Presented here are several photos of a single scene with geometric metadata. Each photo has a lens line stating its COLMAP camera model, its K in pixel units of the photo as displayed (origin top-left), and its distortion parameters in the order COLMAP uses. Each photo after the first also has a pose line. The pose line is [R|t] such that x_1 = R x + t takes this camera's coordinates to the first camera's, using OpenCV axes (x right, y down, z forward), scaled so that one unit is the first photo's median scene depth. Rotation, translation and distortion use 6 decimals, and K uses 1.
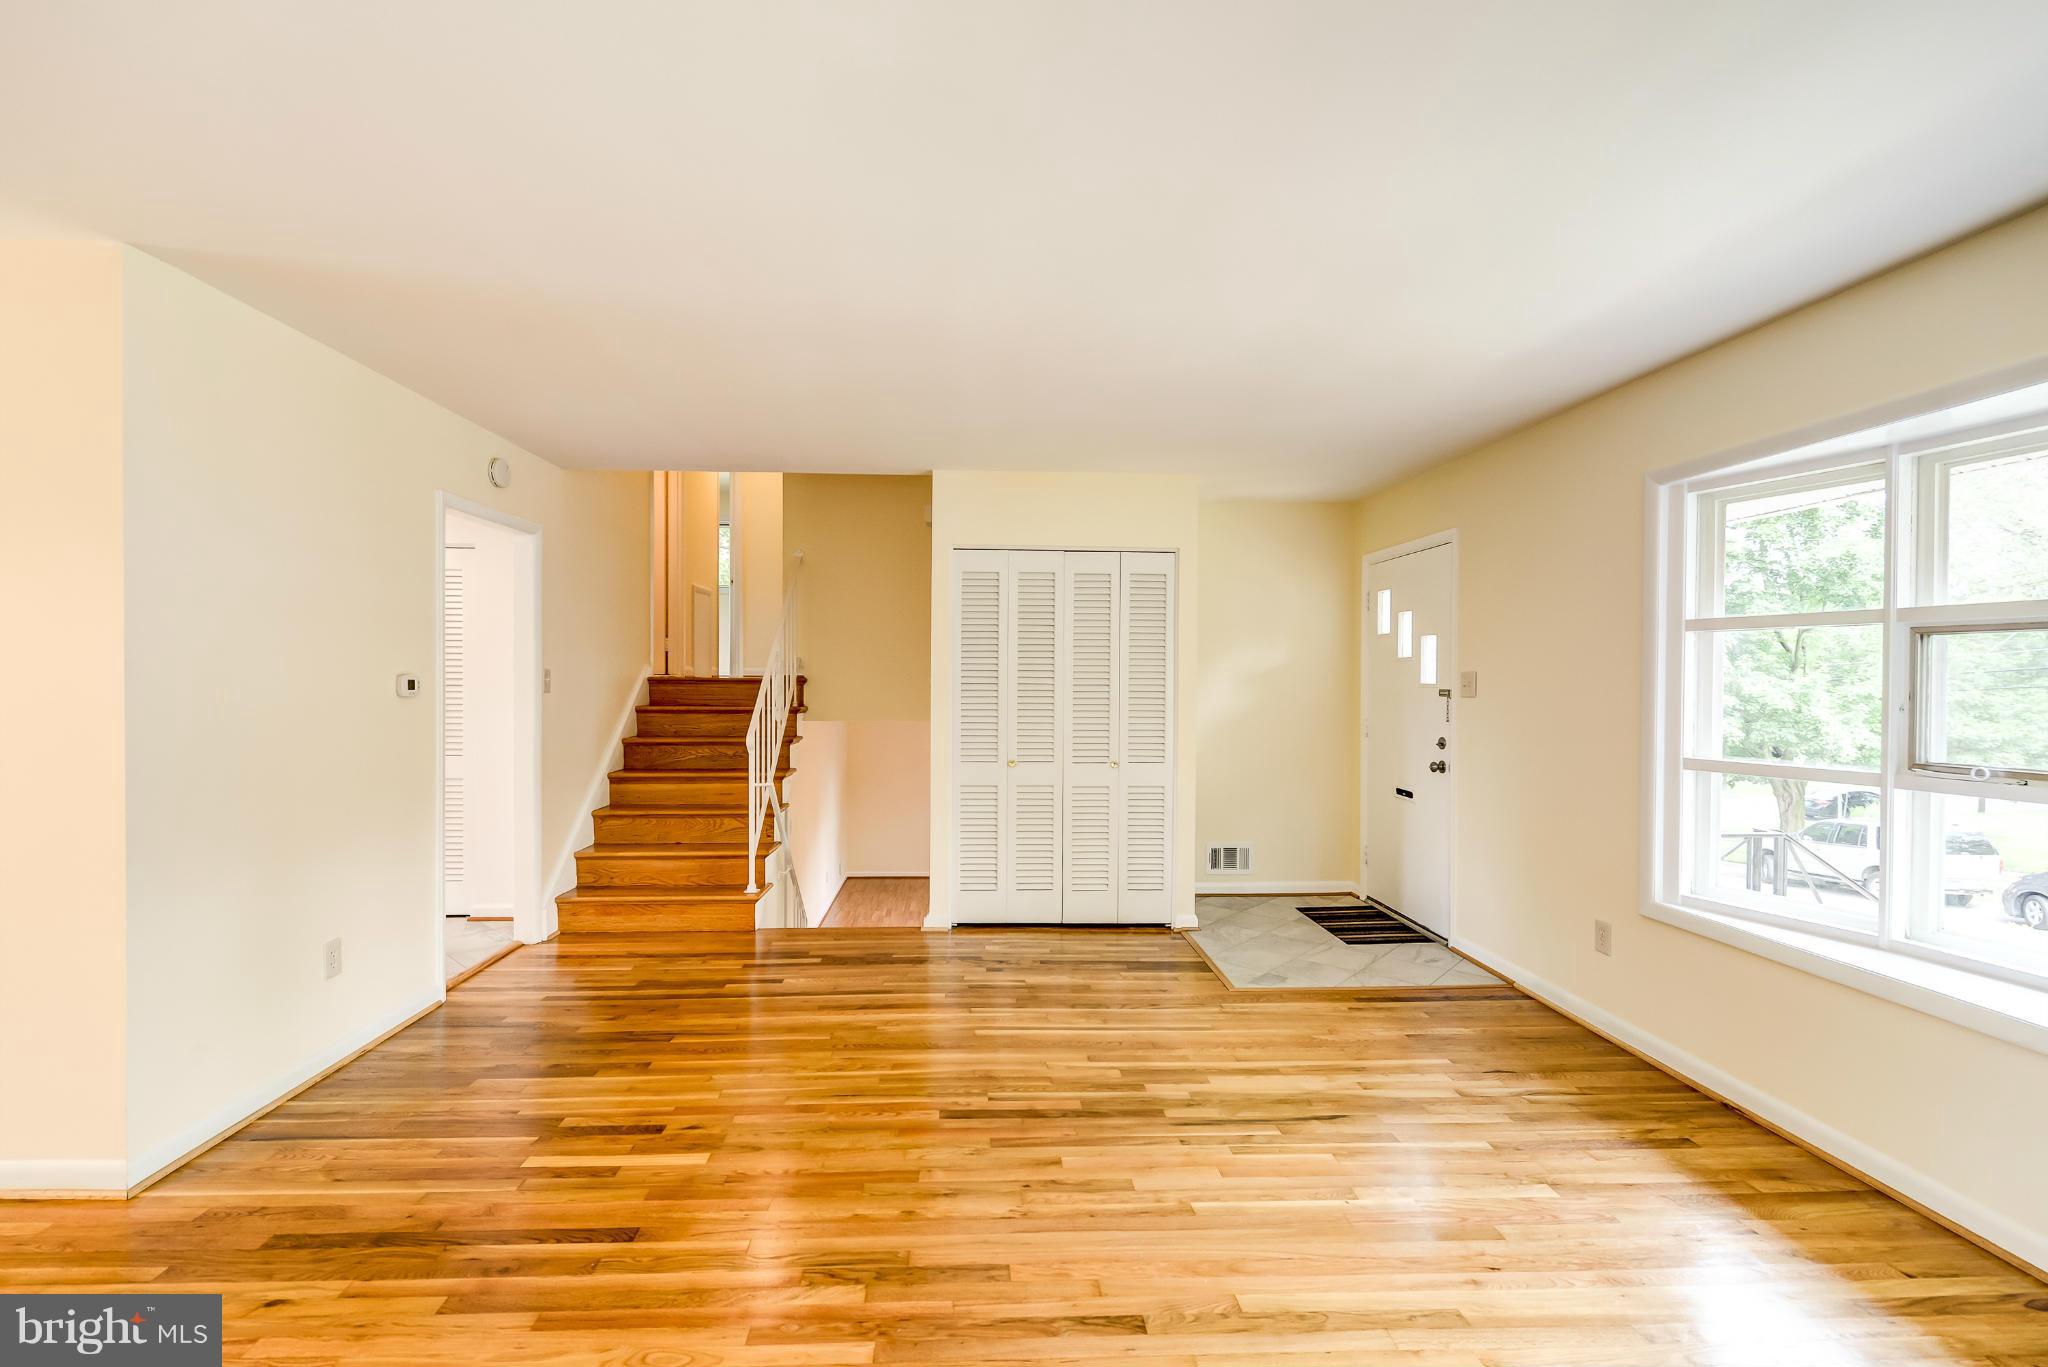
lens RADIAL K [[919.6, 0, 1024.0], [0, 919.6, 683.5], [0, 0, 1]] dist [-0.000201, -0.000392]
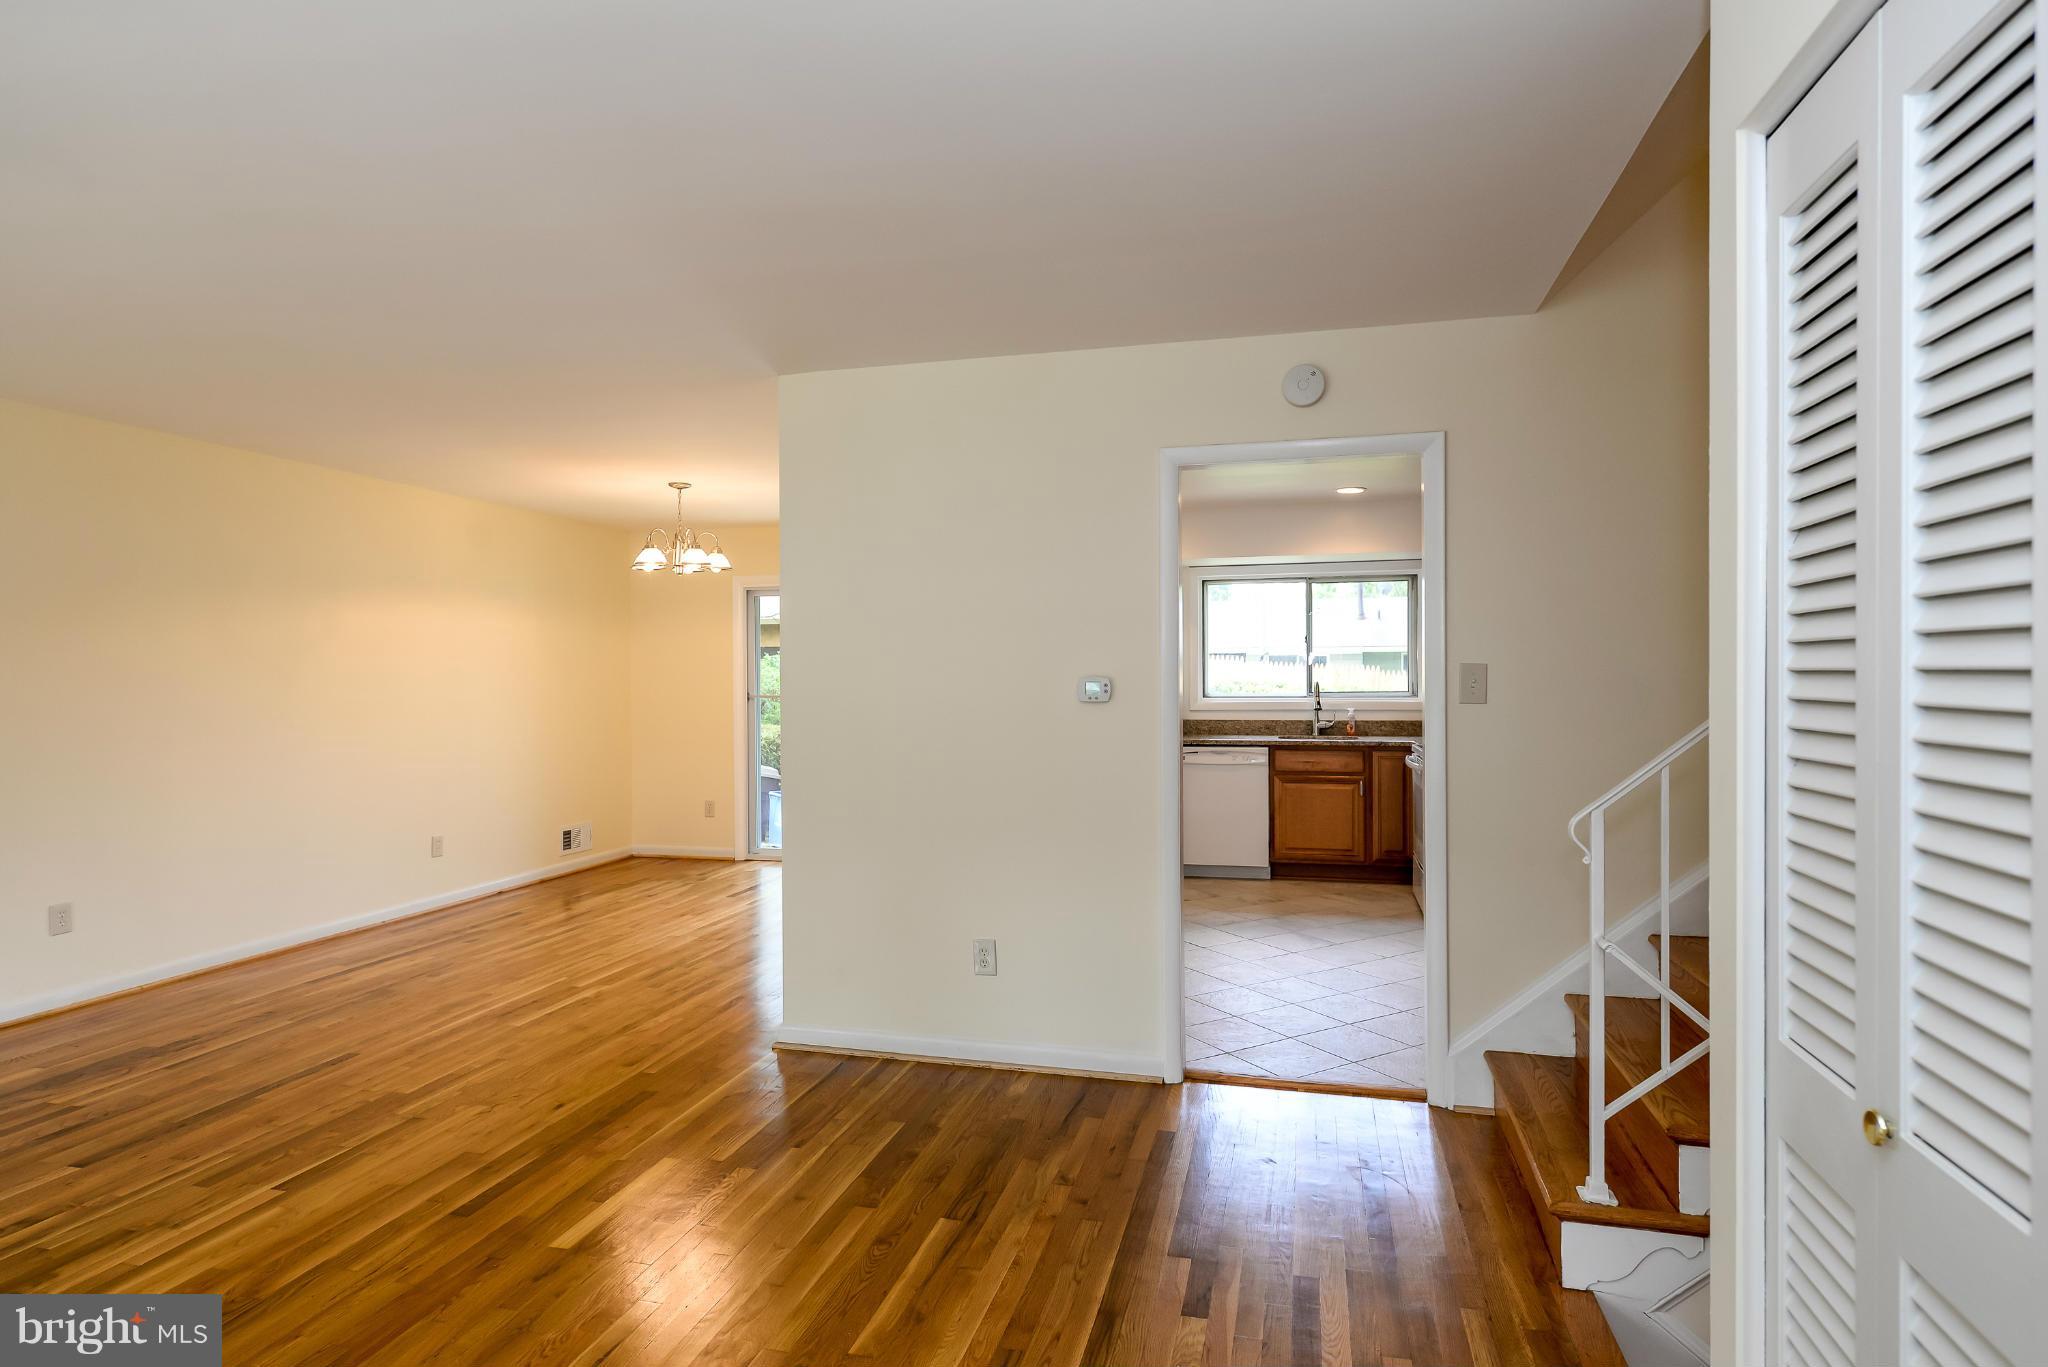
lens RADIAL K [[1116.4, 0, 990.8], [0, 1116.4, 681.4], [0, 0, 1]] dist [0.002730, 0.000085]
pose [[-0.324581, 0.000900, -0.945858, 0.322268], [-0.003160, 0.999993, 0.002036, -0.007116], [0.945853, 0.003650, -0.324576, 1.094528]]
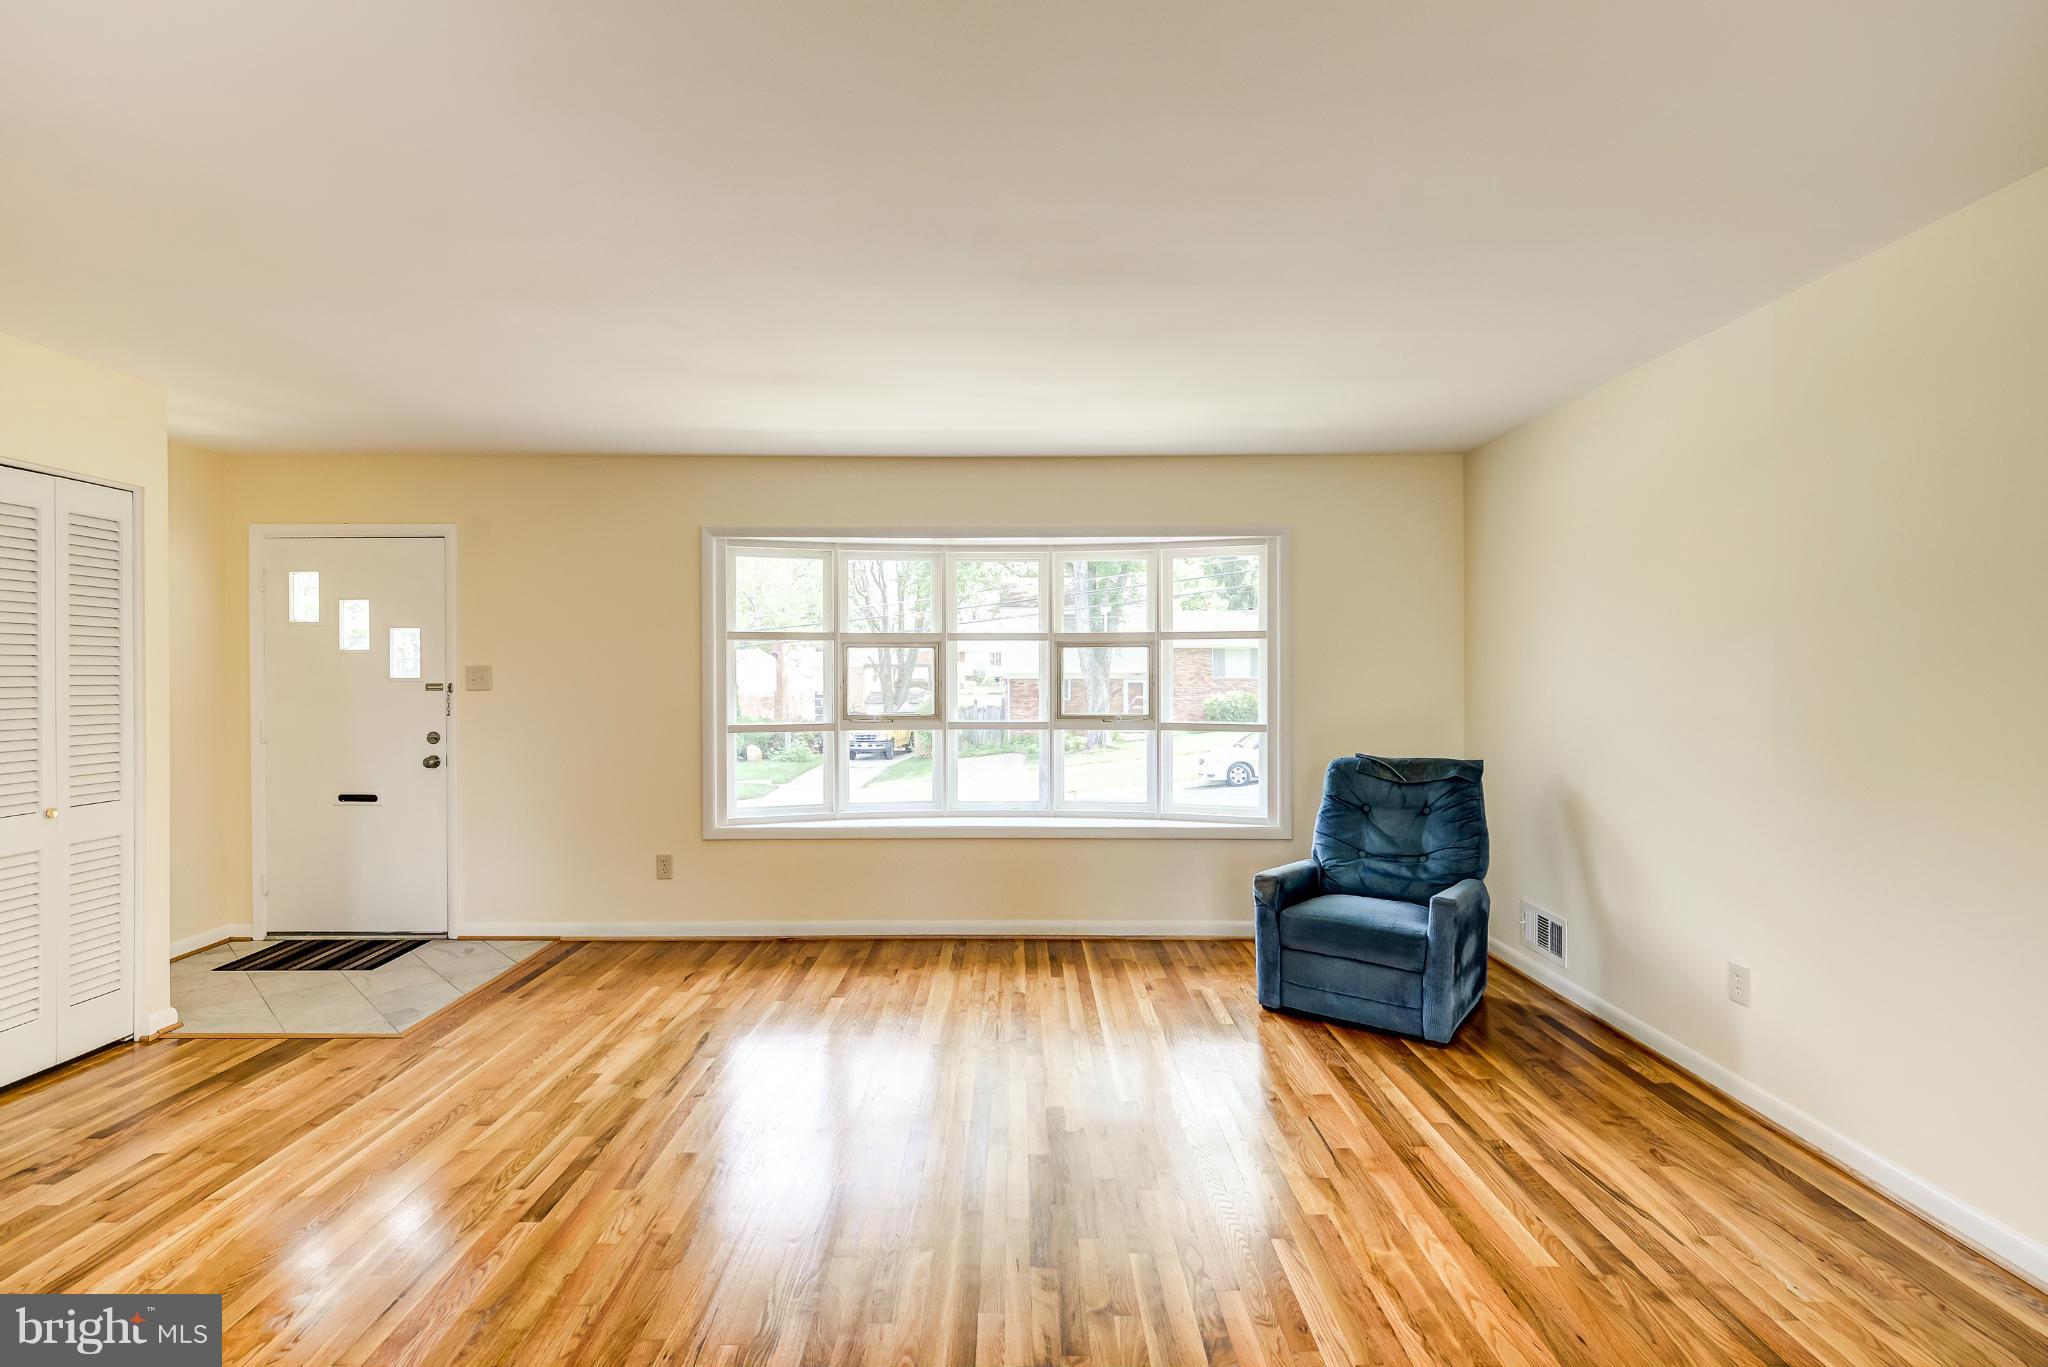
lens RADIAL K [[972.3, 0, 1003.9], [0, 972.3, 682.2], [0, 0, 1]] dist [0.000307, -0.000172]
pose [[0.060958, -0.021967, 0.997899, -0.639450], [0.011735, 0.999704, 0.021290, -0.011986], [-0.998071, 0.010412, 0.061198, 0.372648]]
